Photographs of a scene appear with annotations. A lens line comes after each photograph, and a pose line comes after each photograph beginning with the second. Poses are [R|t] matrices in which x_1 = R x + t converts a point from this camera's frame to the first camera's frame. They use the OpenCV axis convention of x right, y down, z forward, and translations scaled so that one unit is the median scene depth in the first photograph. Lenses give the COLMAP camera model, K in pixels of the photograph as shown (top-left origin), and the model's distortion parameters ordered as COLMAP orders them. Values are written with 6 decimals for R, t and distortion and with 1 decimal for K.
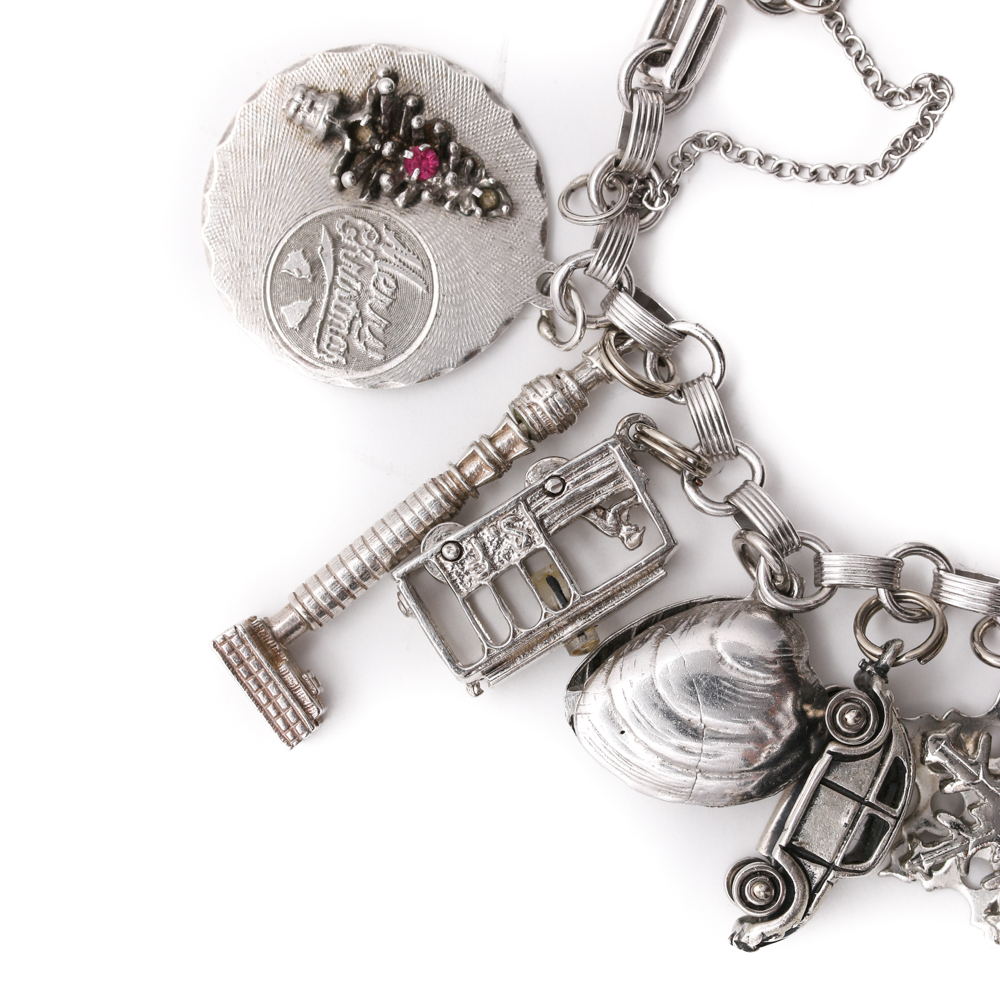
lens RADIAL K [[5314.3, 0, 500.4], [0, 5314.3, 497.8], [0, 0, 1]] dist [-0.068379, 0.000000]
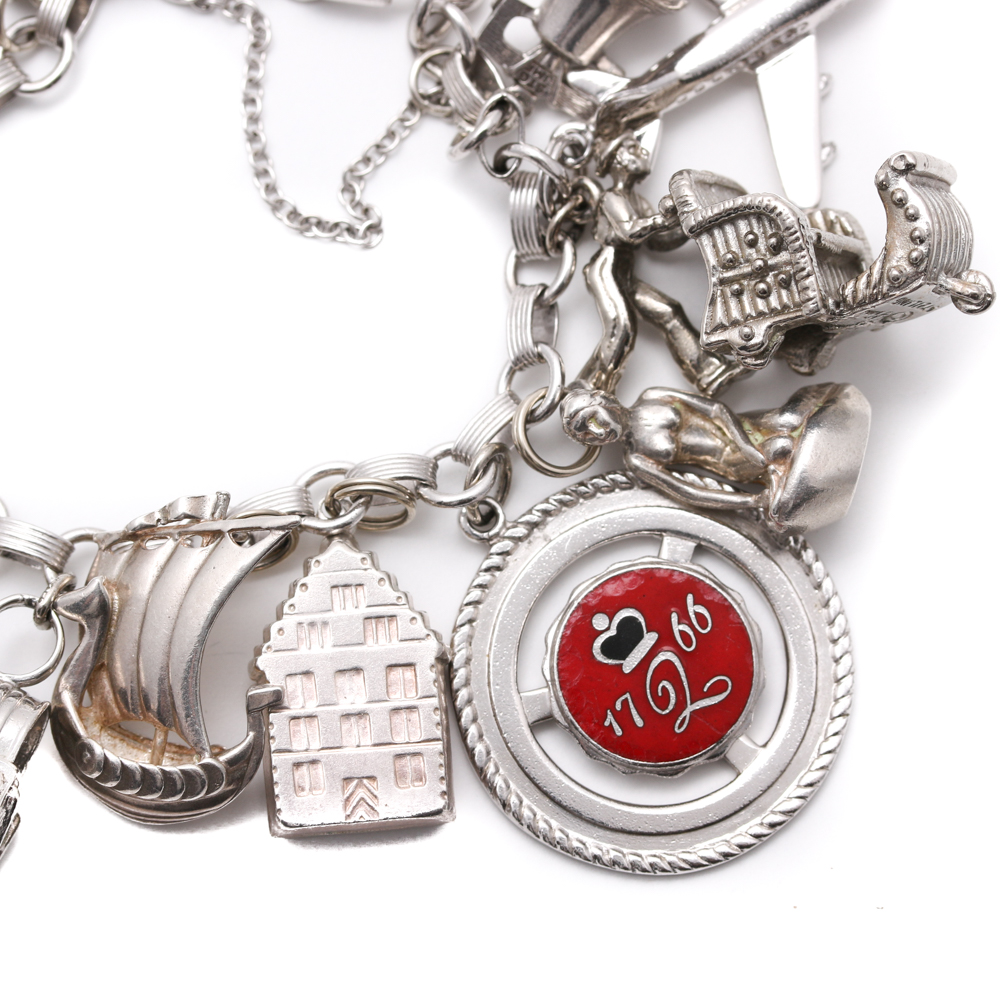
lens RADIAL K [[5314.3, 0, 501.9], [0, 5314.3, 500.8], [0, 0, 1]] dist [-0.068379, 0.000000]
pose [[0.259956, 0.952198, -0.160442, 0.296297], [-0.965613, 0.255712, -0.046927, -0.041983], [-0.003657, 0.167124, 0.985929, 0.036445]]
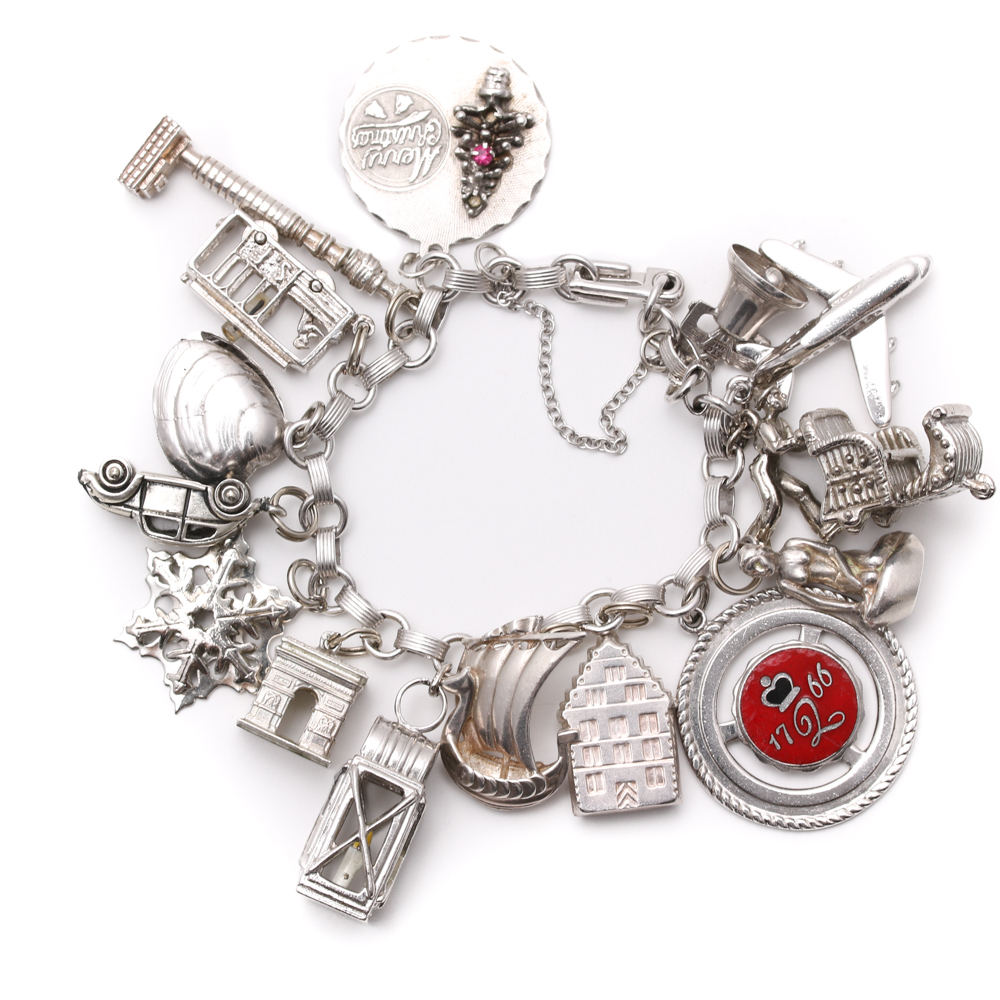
lens RADIAL K [[5314.3, 0, 497.0], [0, 5314.3, 499.4], [0, 0, 1]] dist [-0.068379, 0.000000]
pose [[0.287636, 0.955726, -0.062078, 0.190161], [-0.957419, 0.288613, 0.007201, -0.048378], [0.024799, 0.057364, 0.998045, -0.632771]]
